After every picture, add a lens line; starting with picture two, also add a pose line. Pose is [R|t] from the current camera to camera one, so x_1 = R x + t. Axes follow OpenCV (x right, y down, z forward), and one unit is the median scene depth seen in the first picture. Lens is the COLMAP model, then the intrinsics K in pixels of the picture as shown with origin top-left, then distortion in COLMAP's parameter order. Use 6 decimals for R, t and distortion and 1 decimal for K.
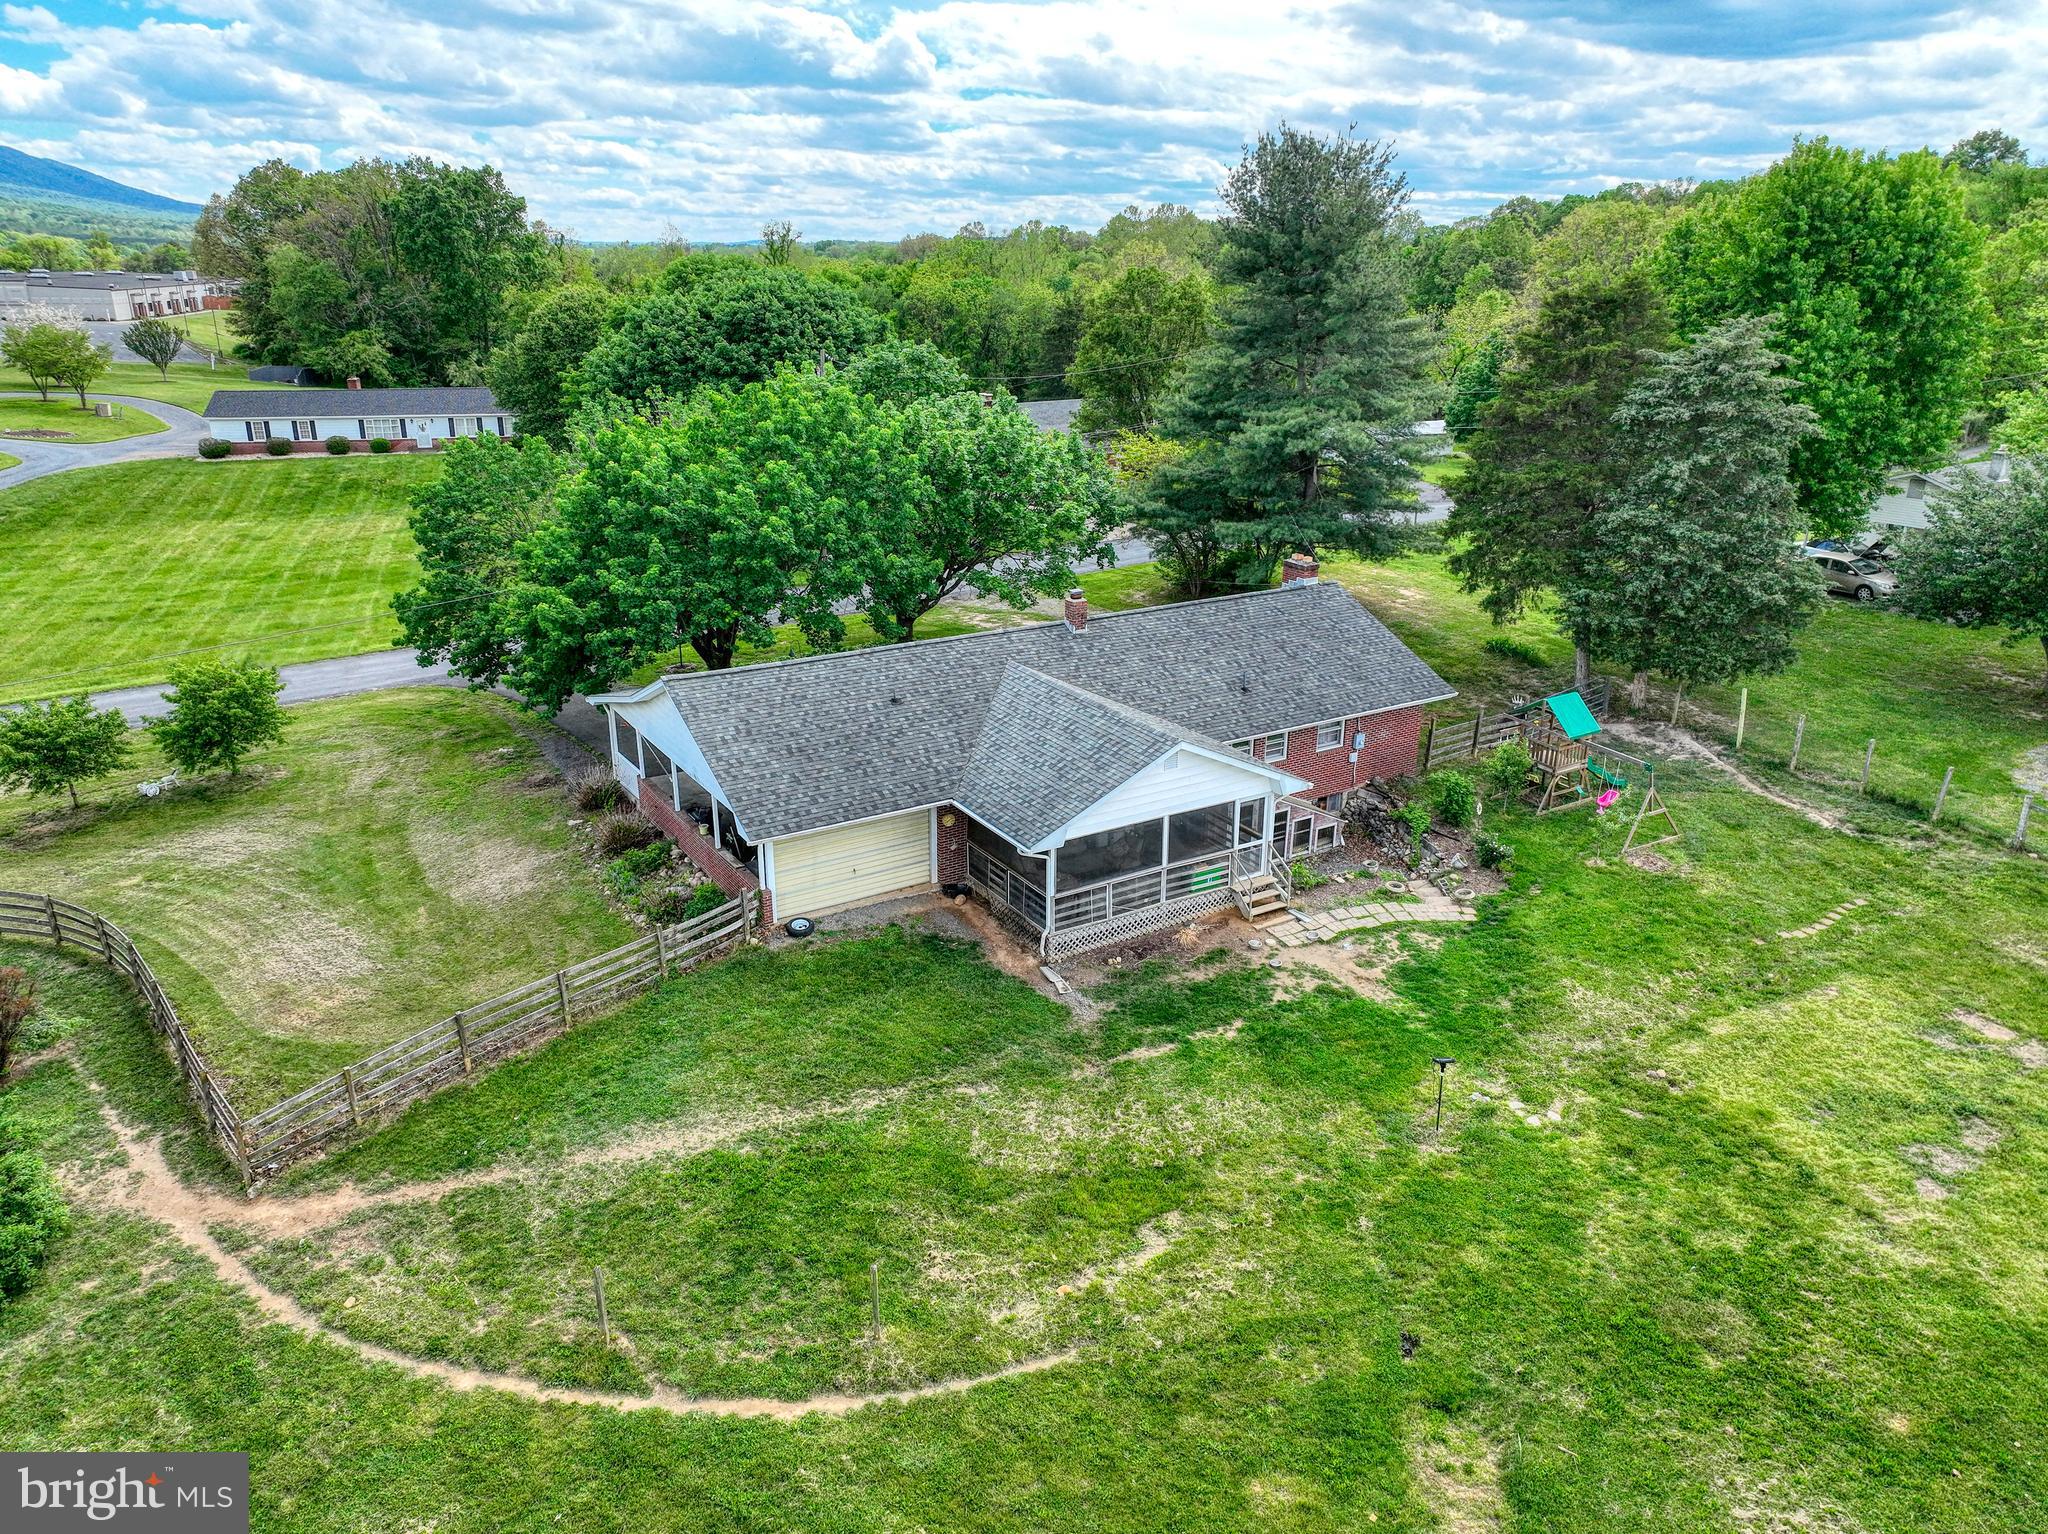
lens RADIAL K [[1437.9, 0, 1023.2], [0, 1437.9, 763.8], [0, 0, 1]] dist [-0.004404, 0.021324]
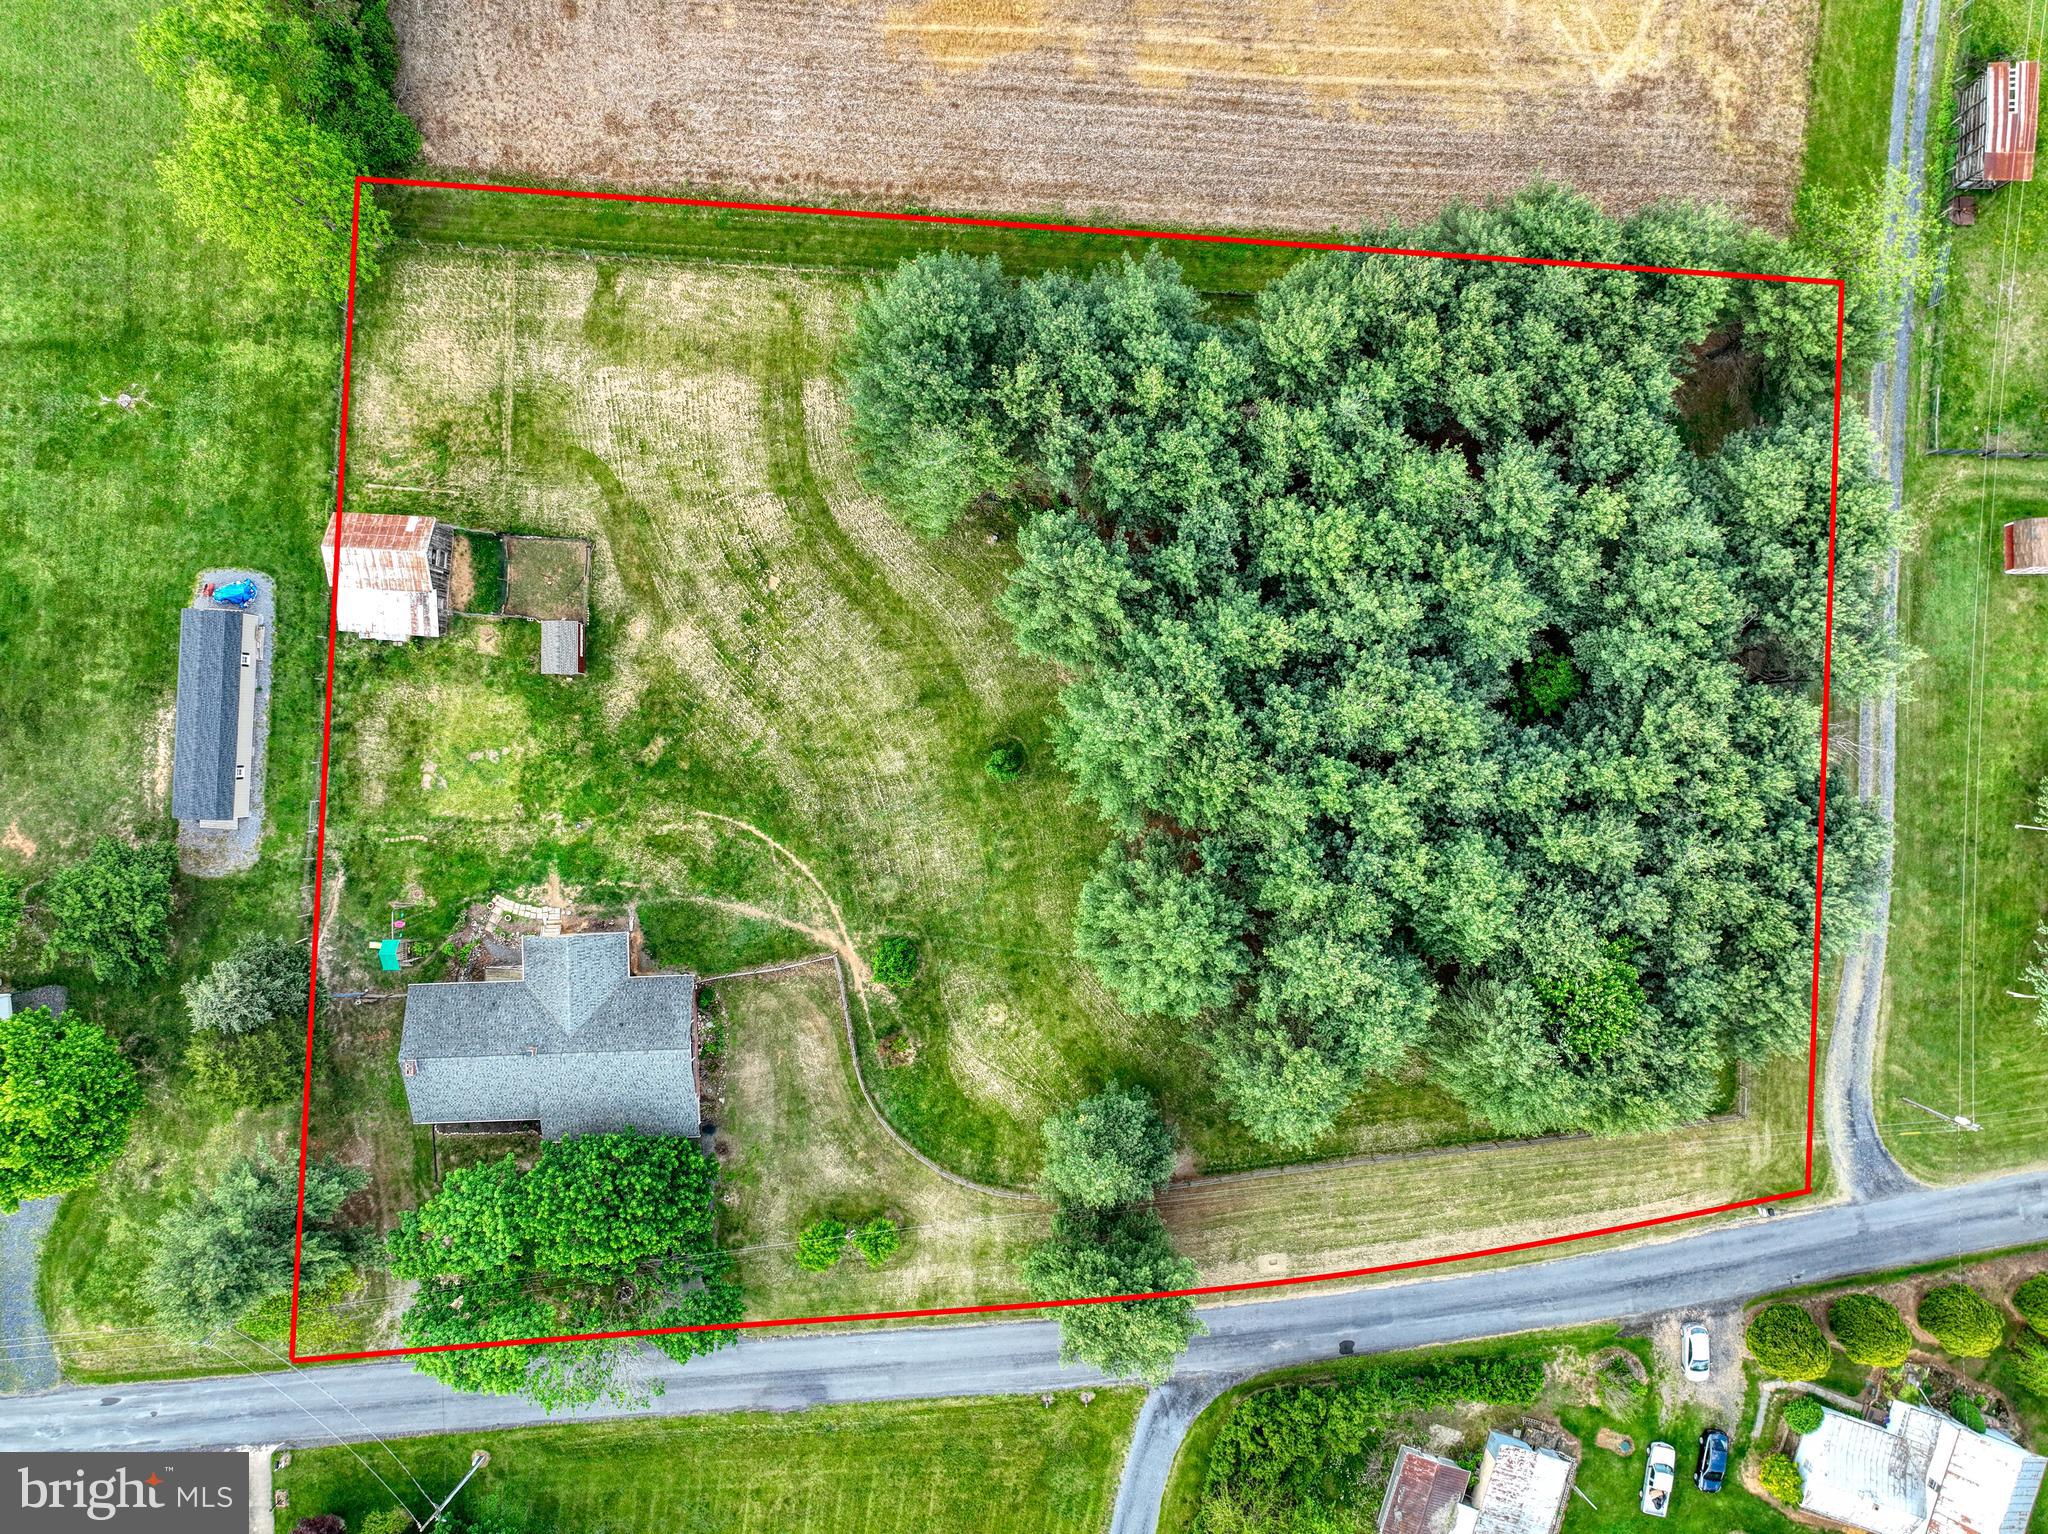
lens RADIAL K [[1438.0, 0, 1024.0], [0, 1438.0, 767.0], [0, 0, 1]] dist [-0.011482, 0.033953]
pose [[-0.866664, -0.498810, -0.009063, -0.624404], [0.169796, -0.311998, 0.934787, -3.034227], [-0.469109, 0.808607, 0.355094, -1.083048]]
